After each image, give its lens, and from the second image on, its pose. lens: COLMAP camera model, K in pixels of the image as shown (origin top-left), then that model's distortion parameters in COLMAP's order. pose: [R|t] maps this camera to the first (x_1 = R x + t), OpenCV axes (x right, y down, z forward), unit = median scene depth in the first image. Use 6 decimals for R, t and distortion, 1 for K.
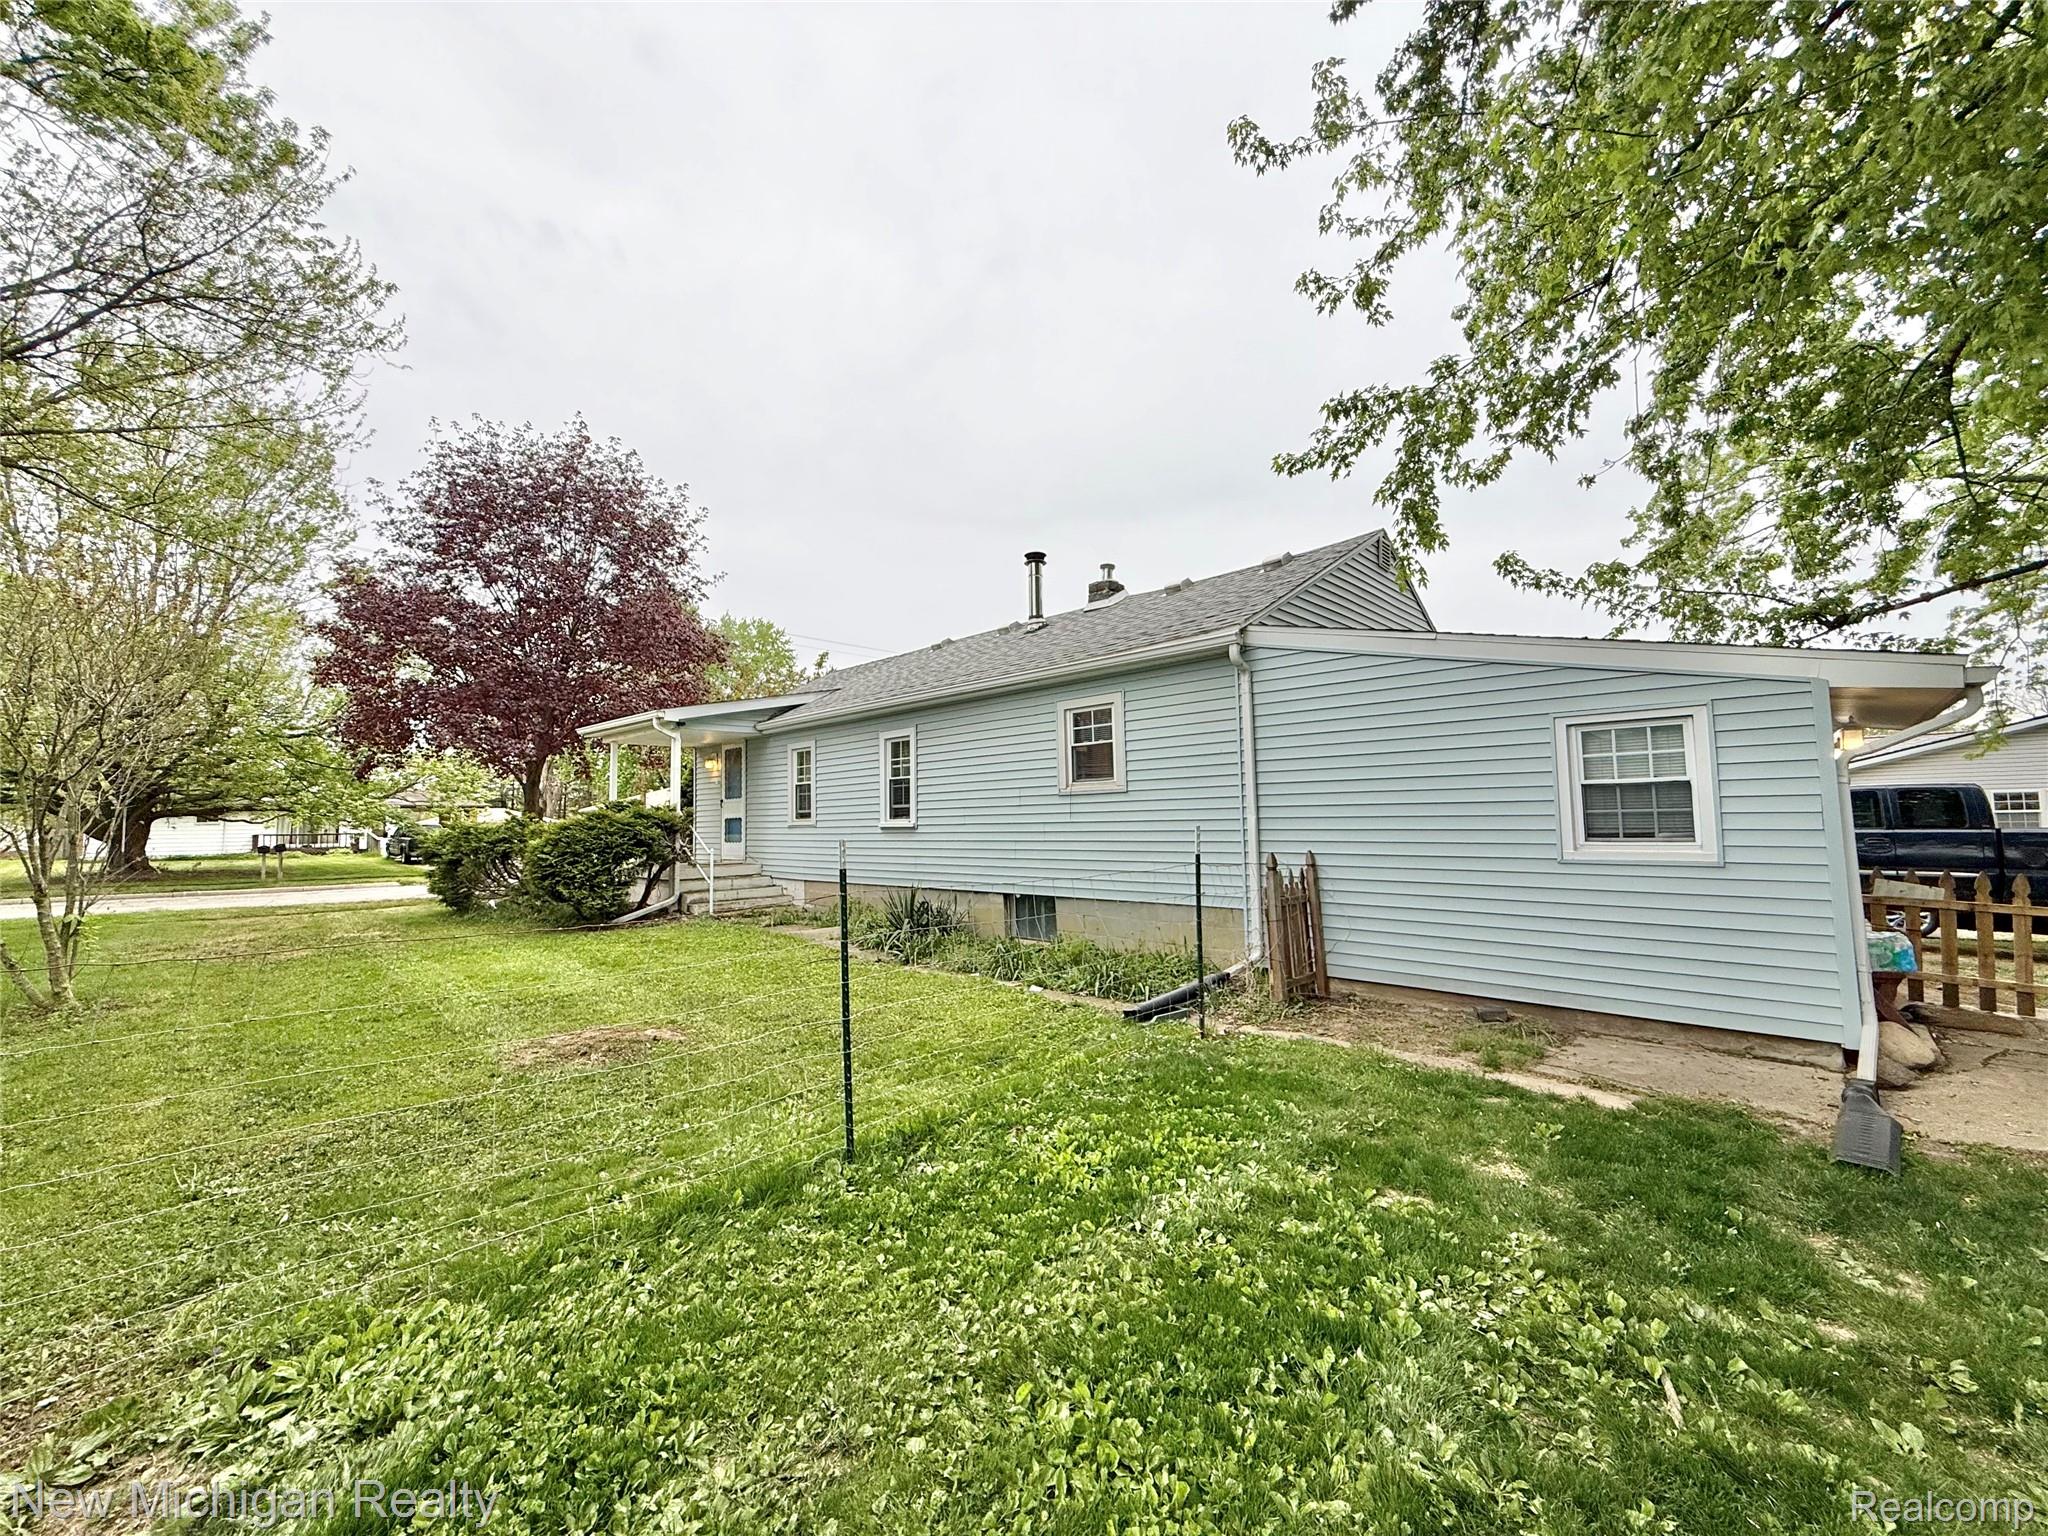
lens RADIAL K [[812.7, 0, 1017.7], [0, 812.7, 767.6], [0, 0, 1]] dist [-0.000762, 0.000314]
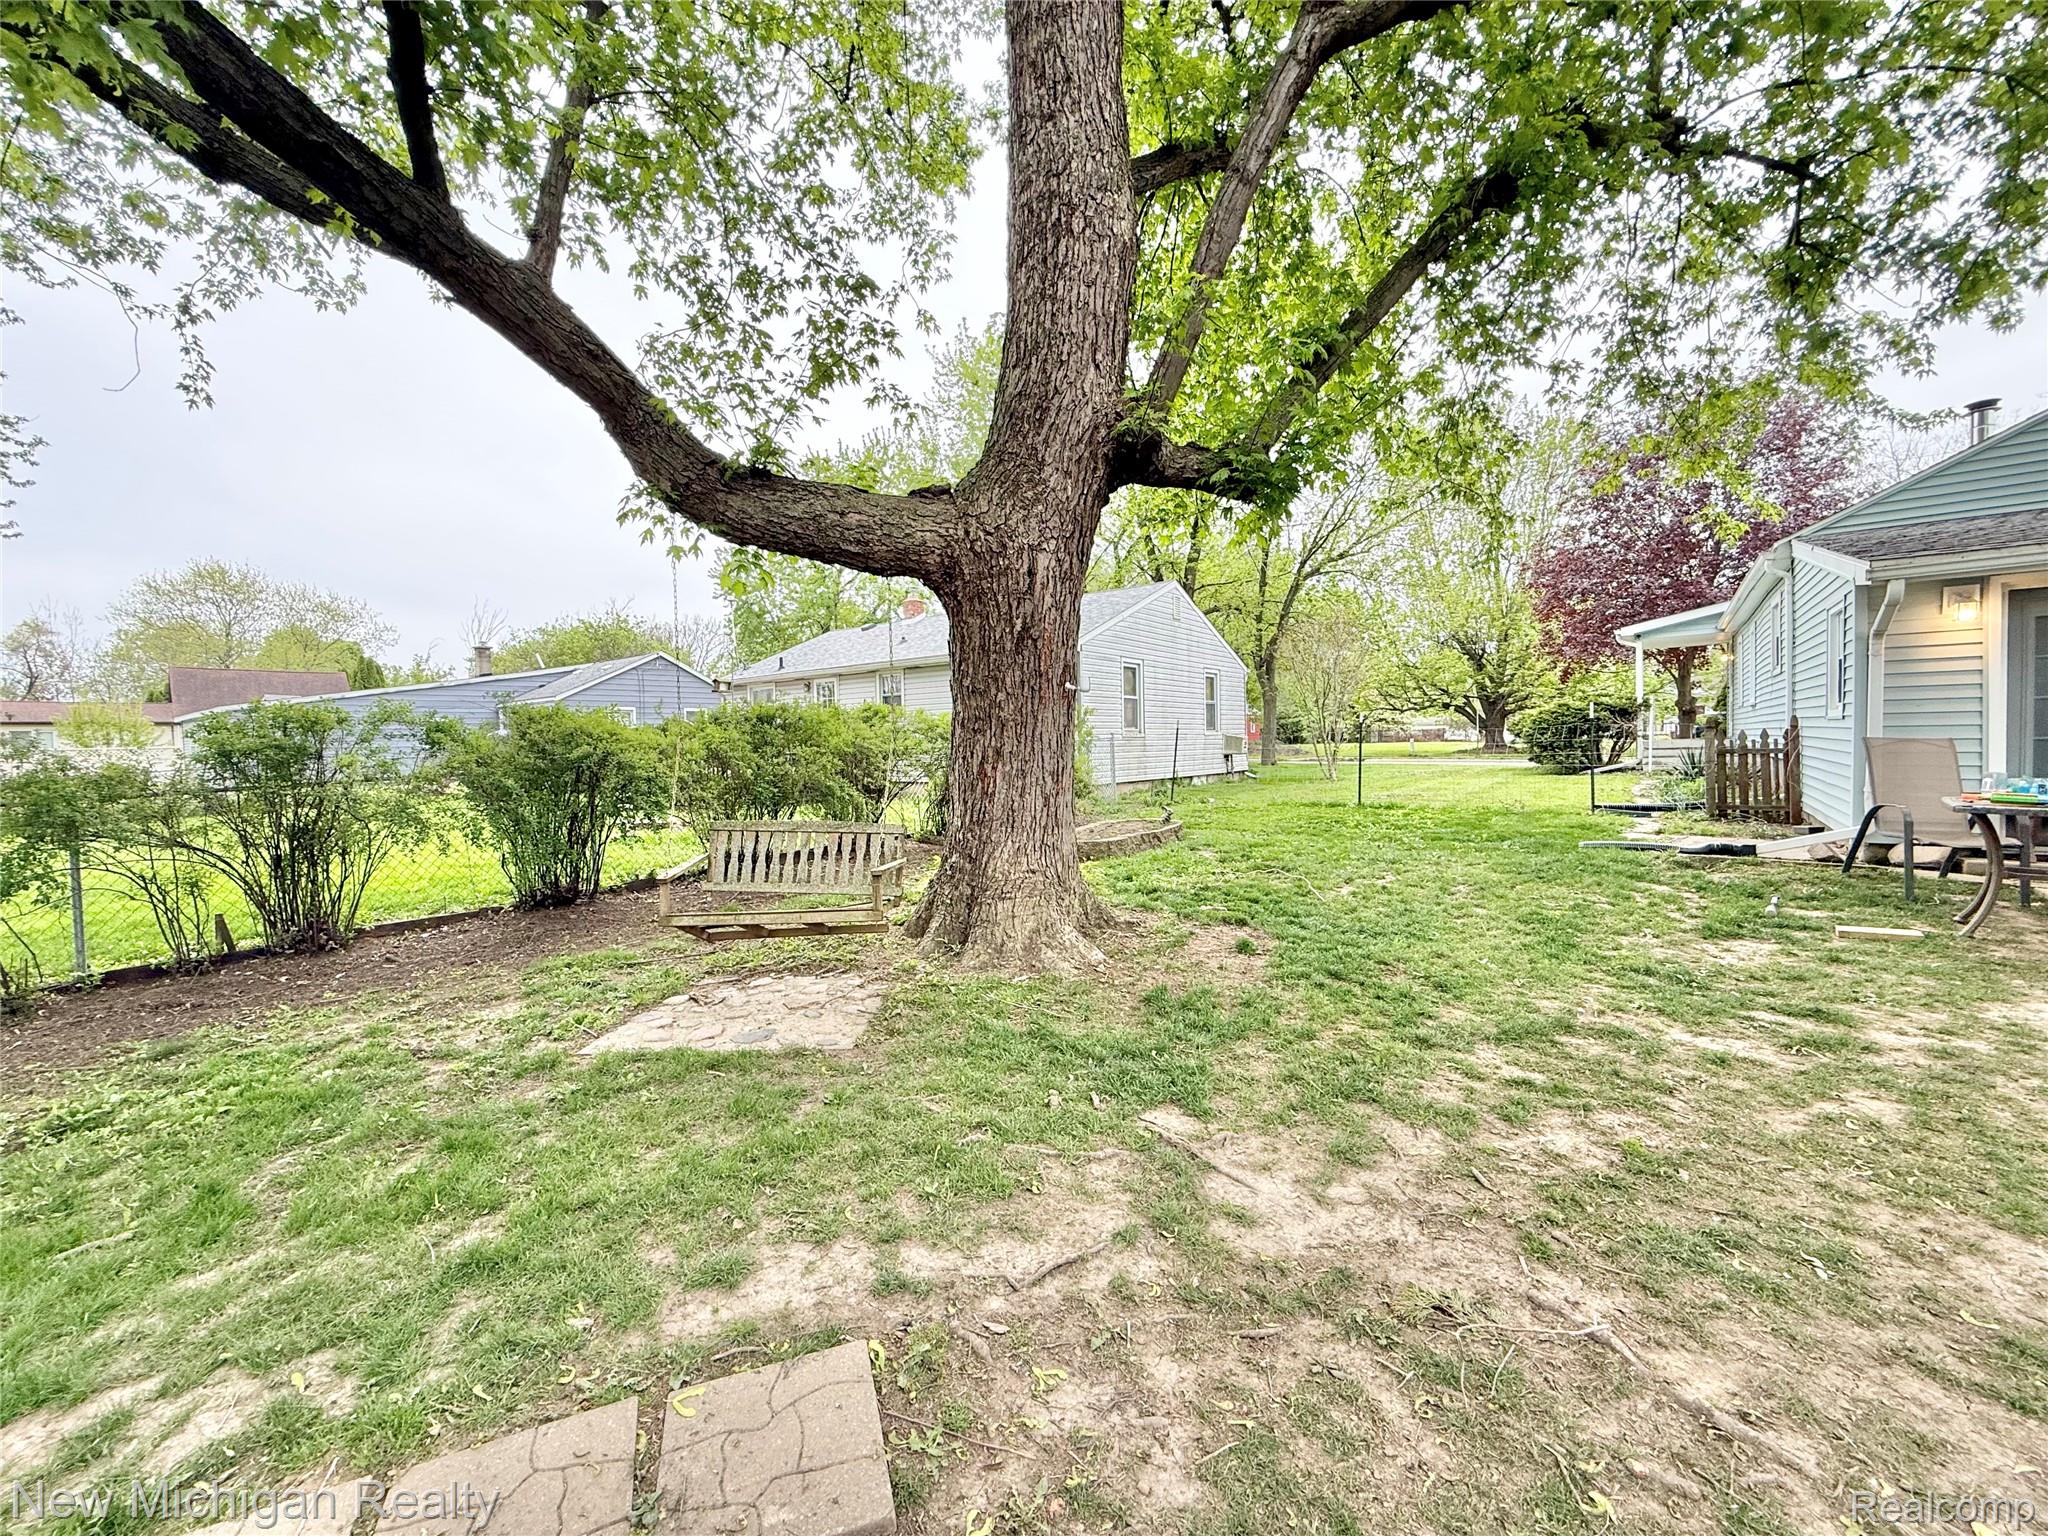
lens RADIAL K [[812.7, 0, 1017.7], [0, 812.7, 767.6], [0, 0, 1]] dist [-0.000762, 0.000314]
pose [[0.107619, 0.041446, -0.993328, 0.984841], [0.089418, 0.994678, 0.051190, 0.004417], [0.990163, -0.094330, 0.103340, -0.250980]]
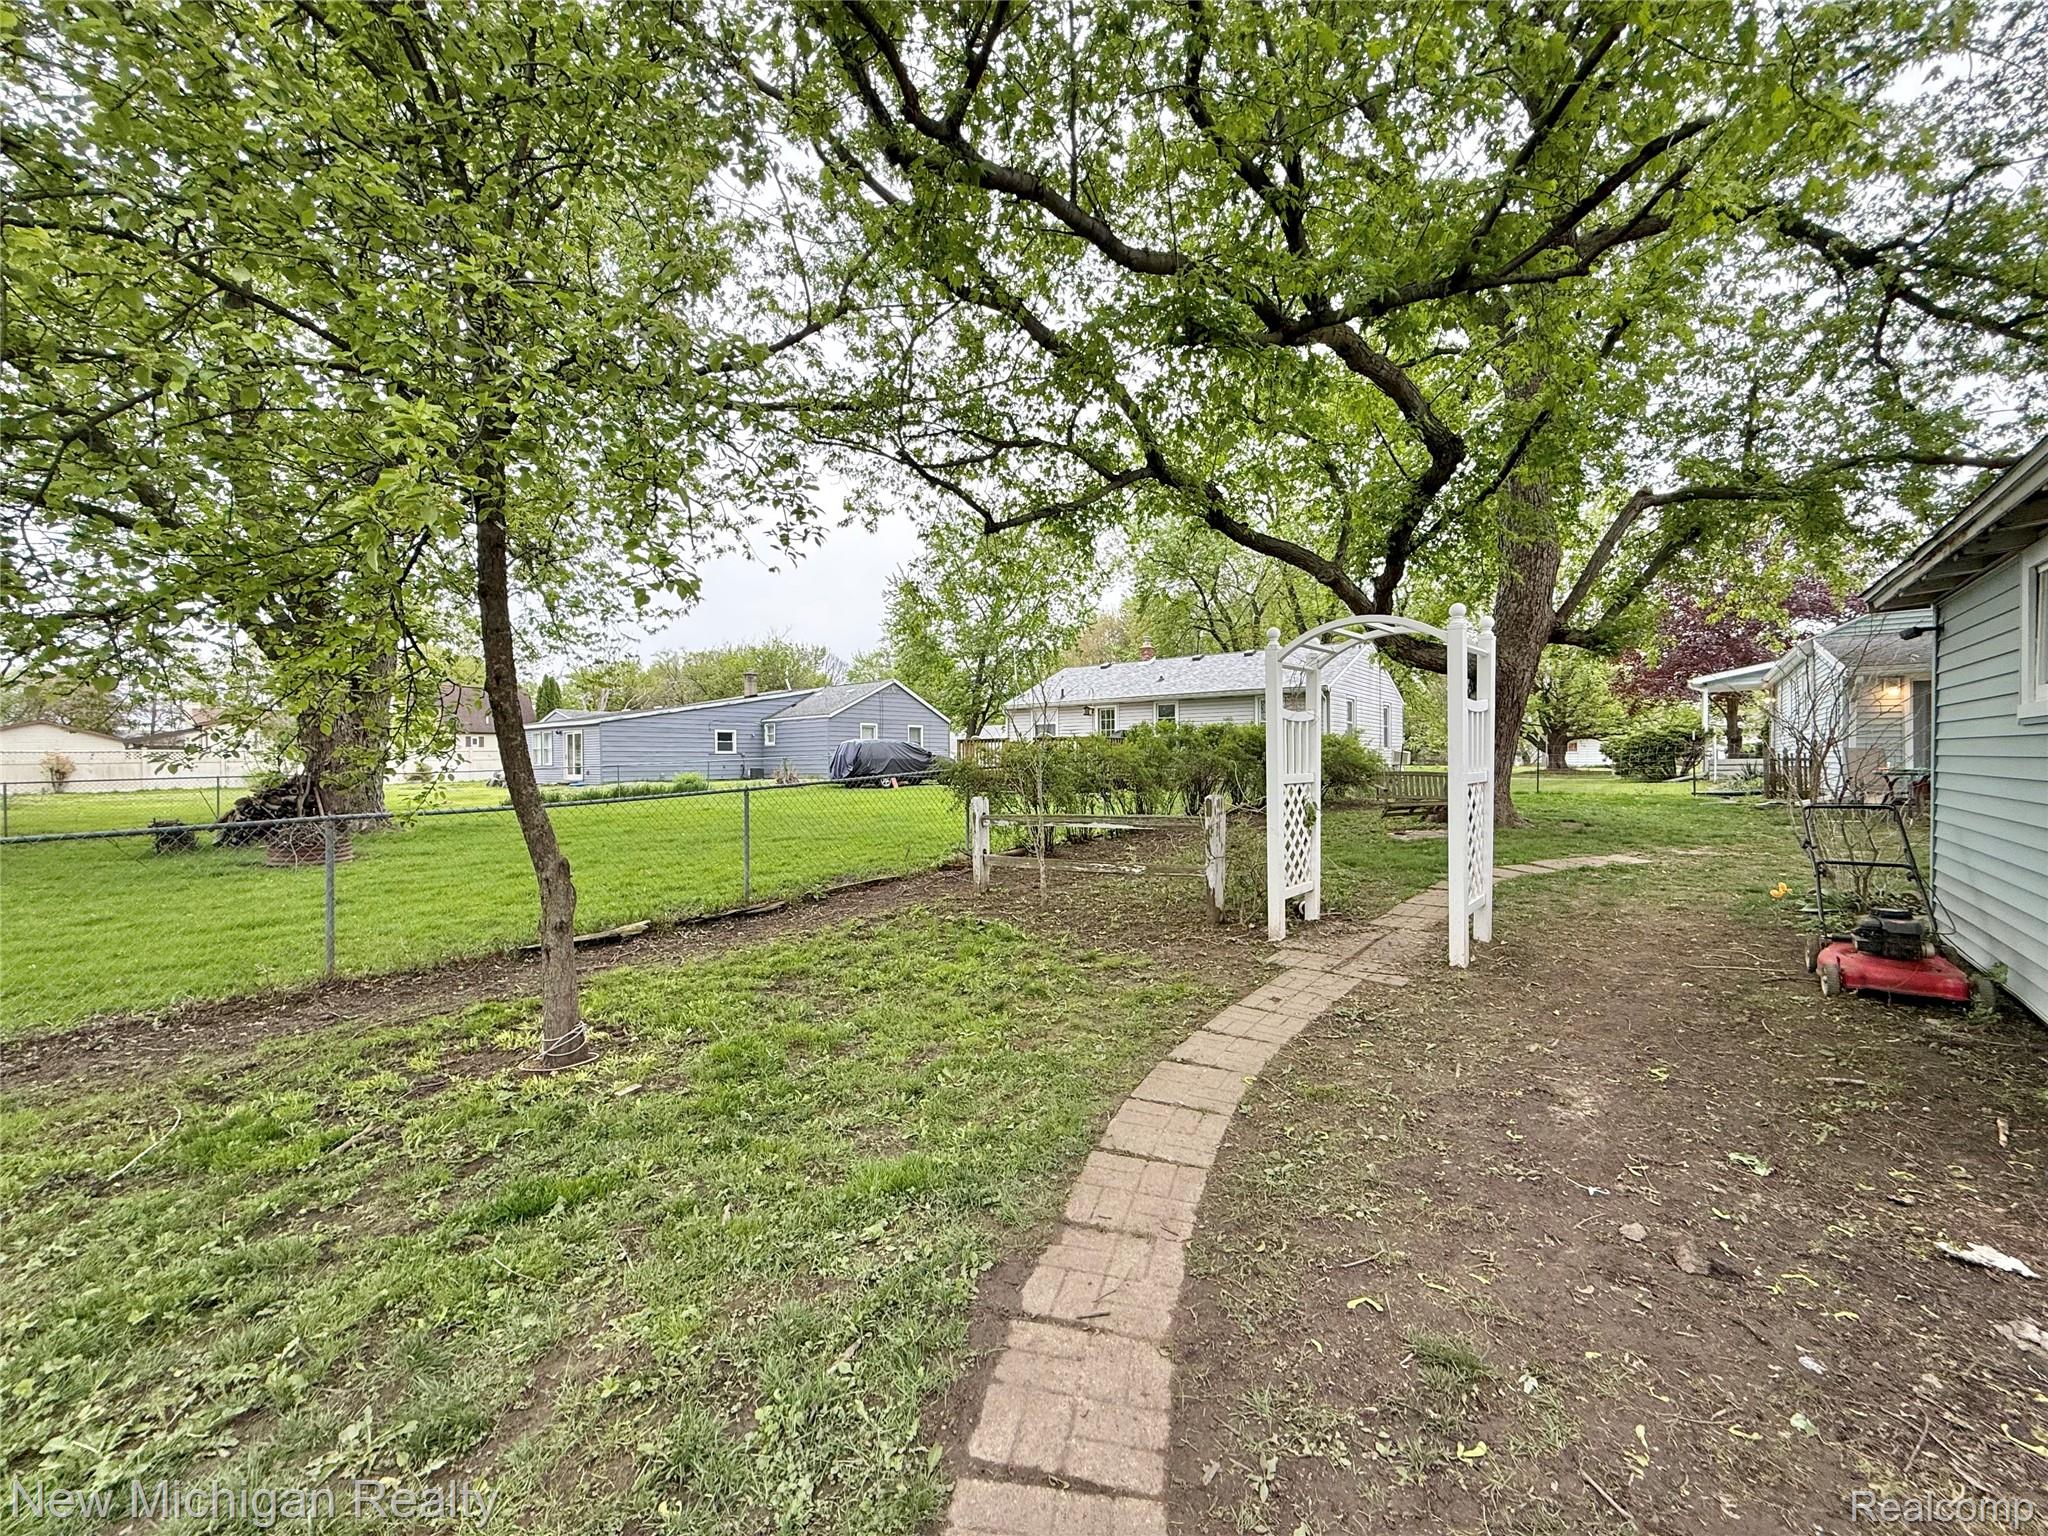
lens RADIAL K [[816.5, 0, 1024.0], [0, 816.5, 768.0], [0, 0, 1]] dist [0.000630, 0.000238]
pose [[0.094083, 0.021182, -0.995339, 1.598820], [0.075090, 0.996775, 0.028311, -0.036765], [0.992729, -0.077403, 0.092189, -0.951233]]
